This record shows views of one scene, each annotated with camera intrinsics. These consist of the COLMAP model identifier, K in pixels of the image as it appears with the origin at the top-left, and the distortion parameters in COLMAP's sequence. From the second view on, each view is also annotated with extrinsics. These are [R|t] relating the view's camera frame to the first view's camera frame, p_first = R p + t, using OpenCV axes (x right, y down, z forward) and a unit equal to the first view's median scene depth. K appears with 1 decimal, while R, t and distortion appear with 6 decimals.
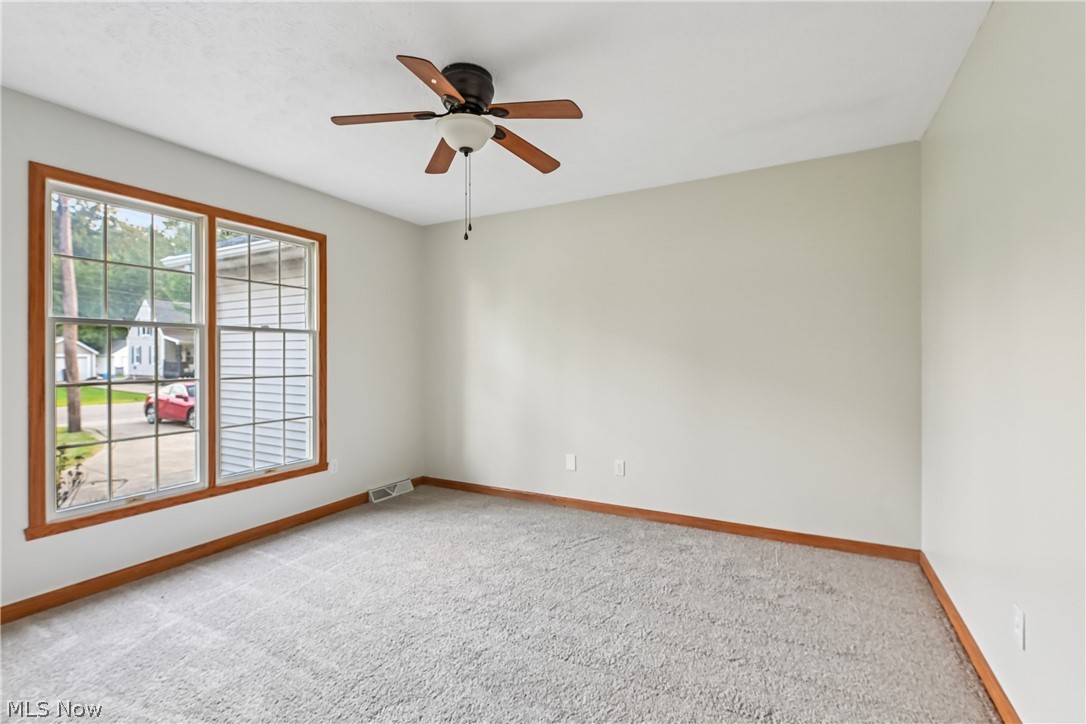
lens RADIAL K [[494.1, 0, 542.5], [0, 494.1, 350.4], [0, 0, 1]] dist [-0.000139, -0.000069]
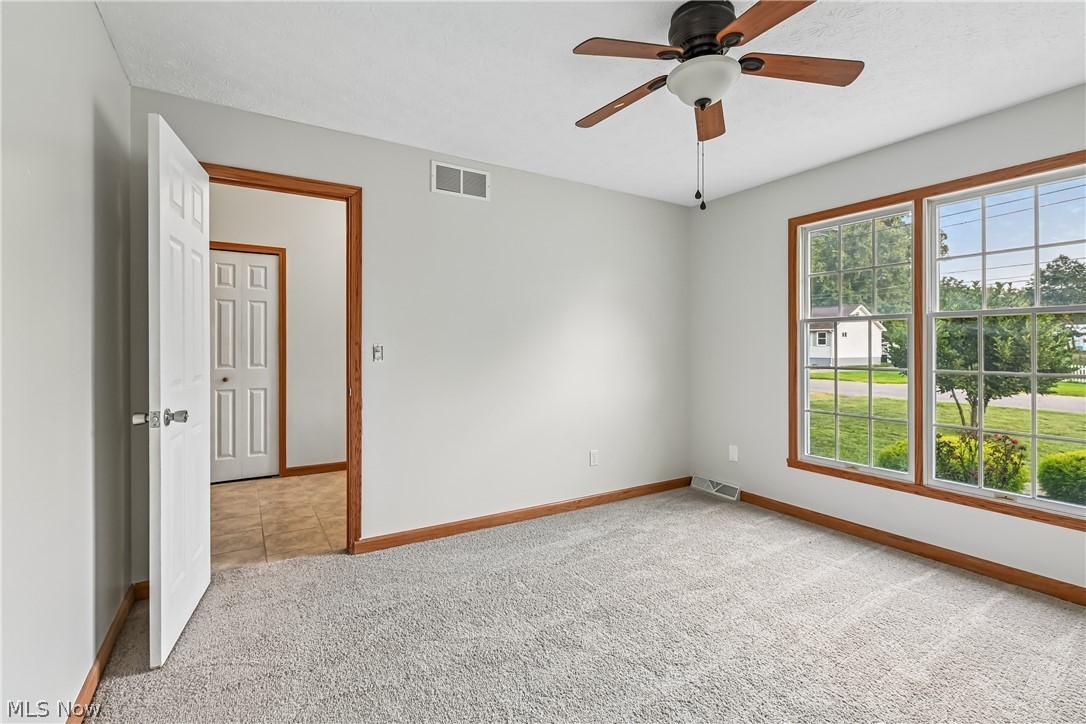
lens RADIAL K [[494.1, 0, 542.5], [0, 494.1, 350.4], [0, 0, 1]] dist [-0.000139, -0.000069]
pose [[-0.496886, 0.008043, -0.867779, 0.634023], [0.009254, 0.999949, 0.003969, 0.009788], [0.867767, -0.006058, -0.496935, 1.043774]]
